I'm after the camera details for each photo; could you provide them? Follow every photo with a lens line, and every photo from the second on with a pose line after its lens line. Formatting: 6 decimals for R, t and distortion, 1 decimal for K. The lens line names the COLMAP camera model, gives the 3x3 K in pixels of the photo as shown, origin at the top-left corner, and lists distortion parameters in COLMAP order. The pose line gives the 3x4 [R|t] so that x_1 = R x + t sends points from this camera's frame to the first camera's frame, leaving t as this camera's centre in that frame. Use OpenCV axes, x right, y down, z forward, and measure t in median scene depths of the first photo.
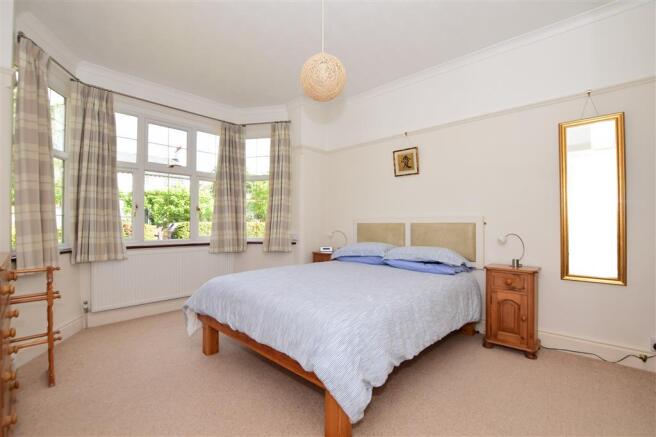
lens RADIAL K [[296.1, 0, 328.0], [0, 296.1, 218.5], [0, 0, 1]] dist [-0.002479, -0.000117]
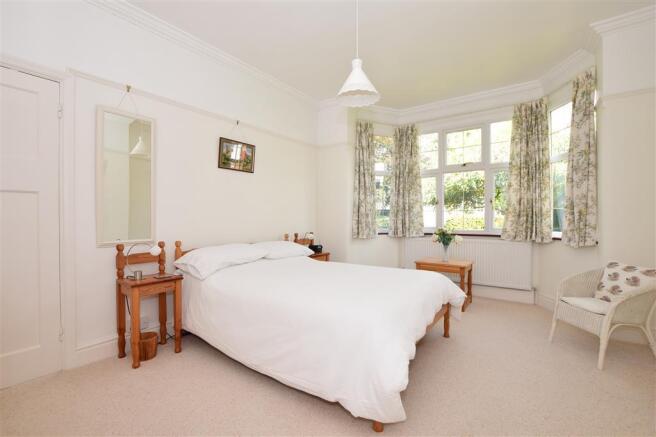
lens RADIAL K [[296.1, 0, 328.0], [0, 296.1, 218.5], [0, 0, 1]] dist [-0.002479, -0.000117]
pose [[0.156200, 0.003890, -0.987718, 0.498658], [0.022993, 0.999707, 0.007573, 0.007384], [0.987458, -0.023894, 0.156064, 0.301354]]
